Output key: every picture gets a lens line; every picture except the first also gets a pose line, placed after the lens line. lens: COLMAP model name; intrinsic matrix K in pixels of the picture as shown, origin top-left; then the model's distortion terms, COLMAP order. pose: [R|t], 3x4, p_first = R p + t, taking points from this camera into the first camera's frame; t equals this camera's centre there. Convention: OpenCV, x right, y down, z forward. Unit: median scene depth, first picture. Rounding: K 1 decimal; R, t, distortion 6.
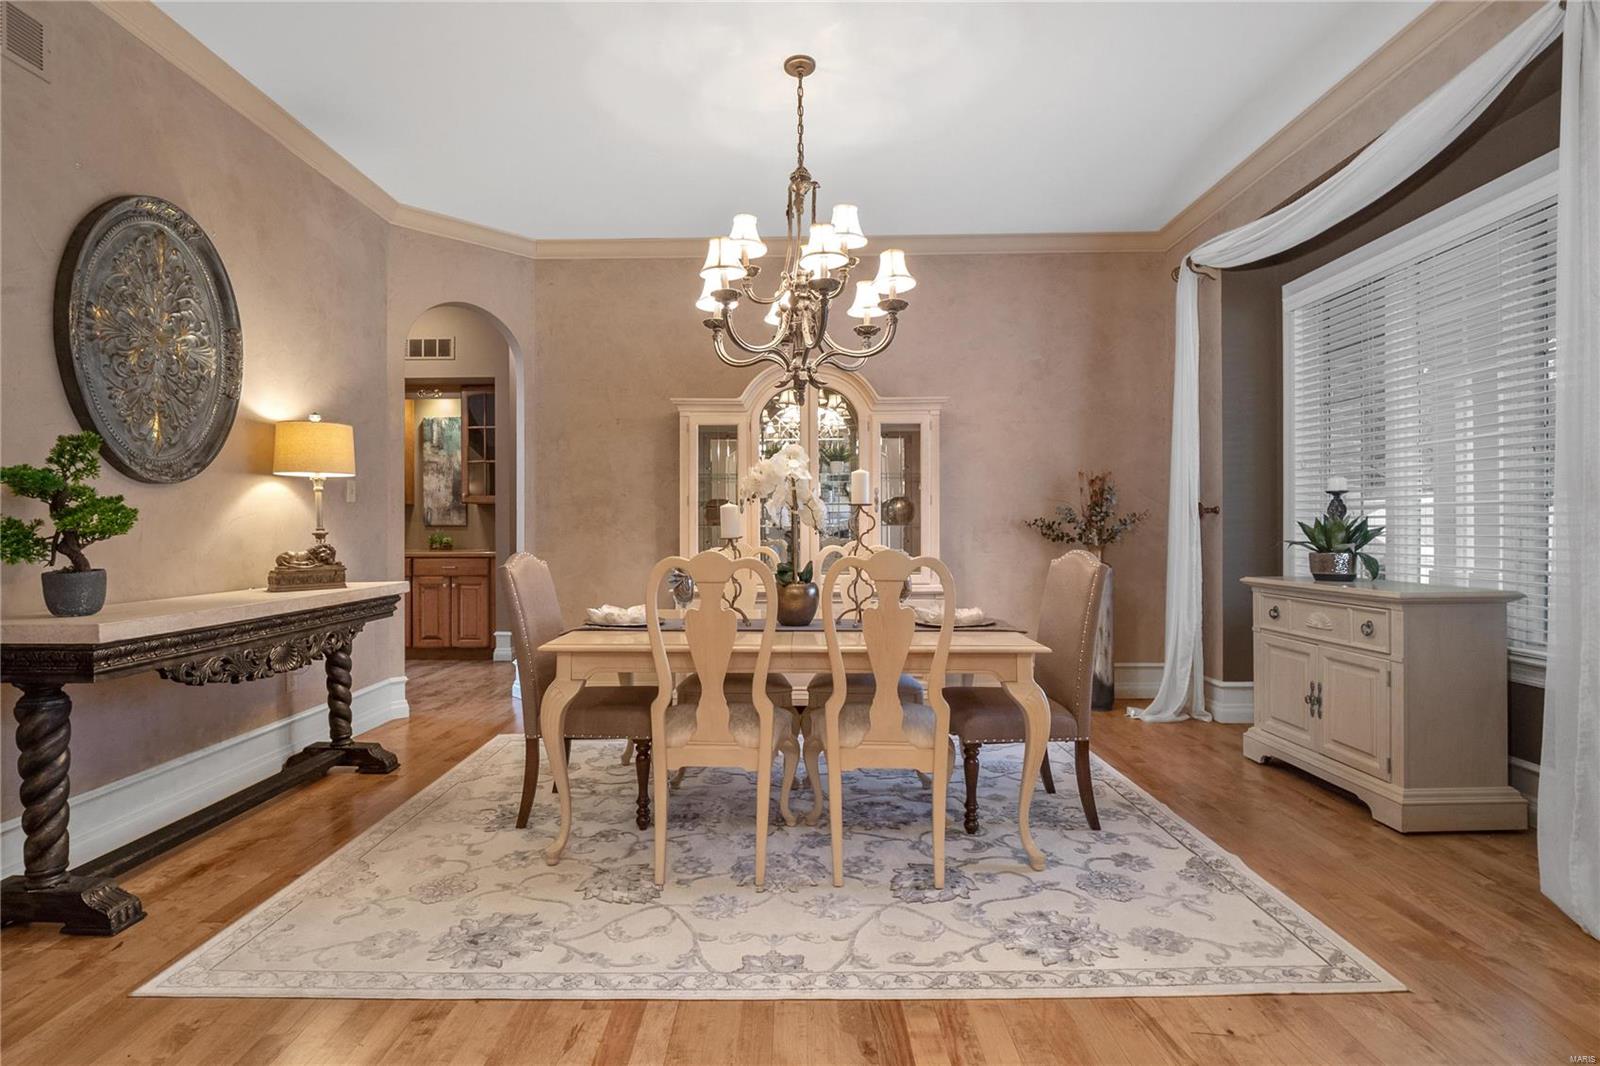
lens RADIAL K [[759.3, 0, 798.1], [0, 759.3, 528.9], [0, 0, 1]] dist [-0.011649, -0.003741]
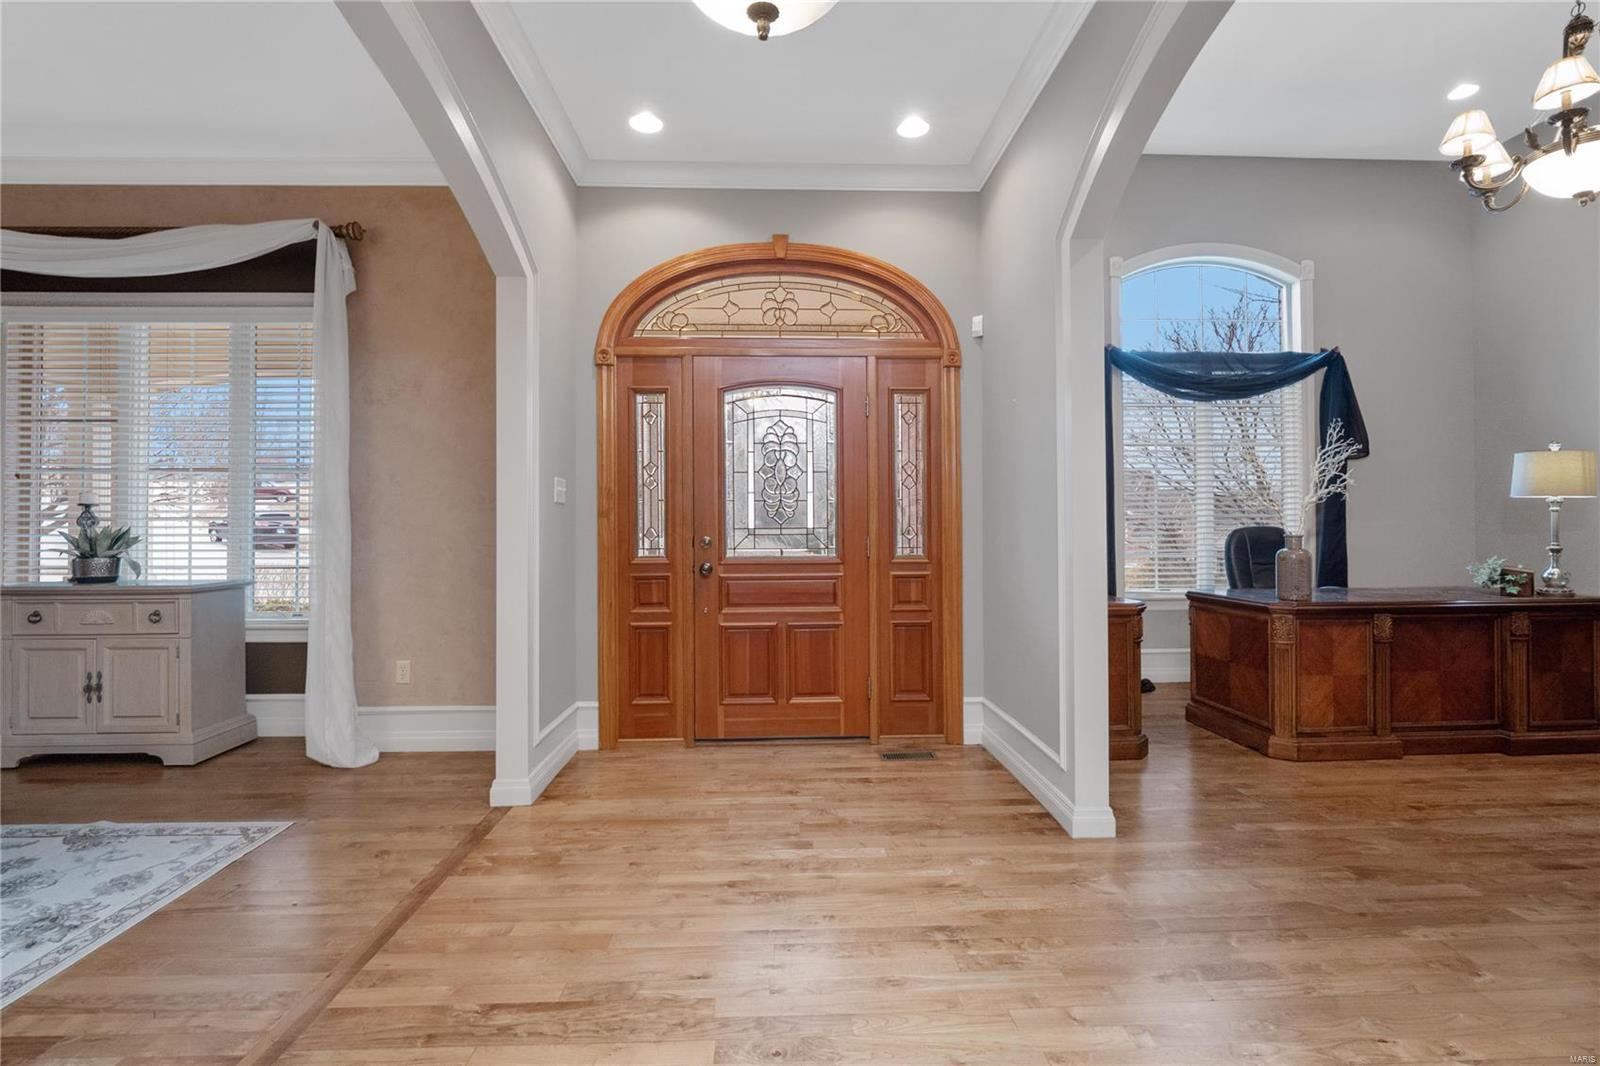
lens RADIAL K [[759.3, 0, 793.9], [0, 759.3, 526.9], [0, 0, 1]] dist [-0.011649, -0.003741]
pose [[-0.054808, 0.013713, 0.998403, -0.619807], [0.000086, 0.999906, -0.013729, 0.000110], [-0.998497, -0.000666, -0.054804, 0.007541]]
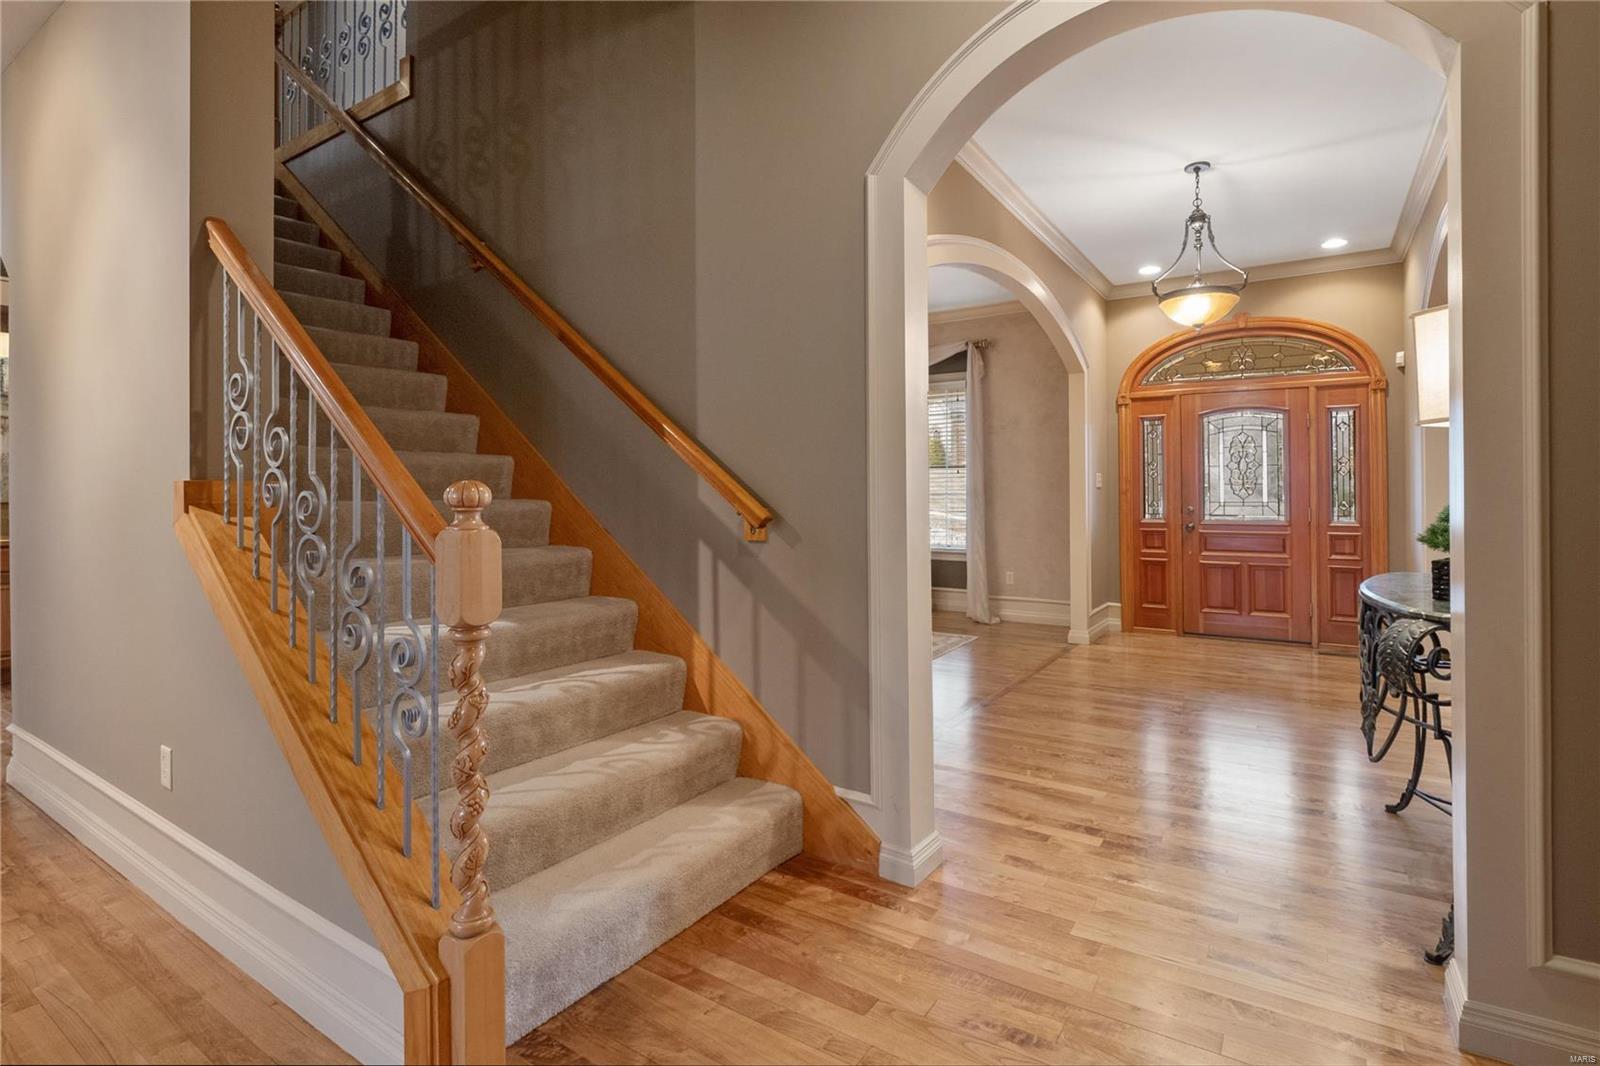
lens RADIAL K [[759.3, 0, 818.2], [0, 759.3, 483.4], [0, 0, 1]] dist [-0.011649, -0.003741]
pose [[0.517092, 0.014288, 0.855810, -2.228895], [-0.004449, 0.999892, -0.014005, -0.051768], [-0.855918, 0.003435, 0.517100, -0.186616]]
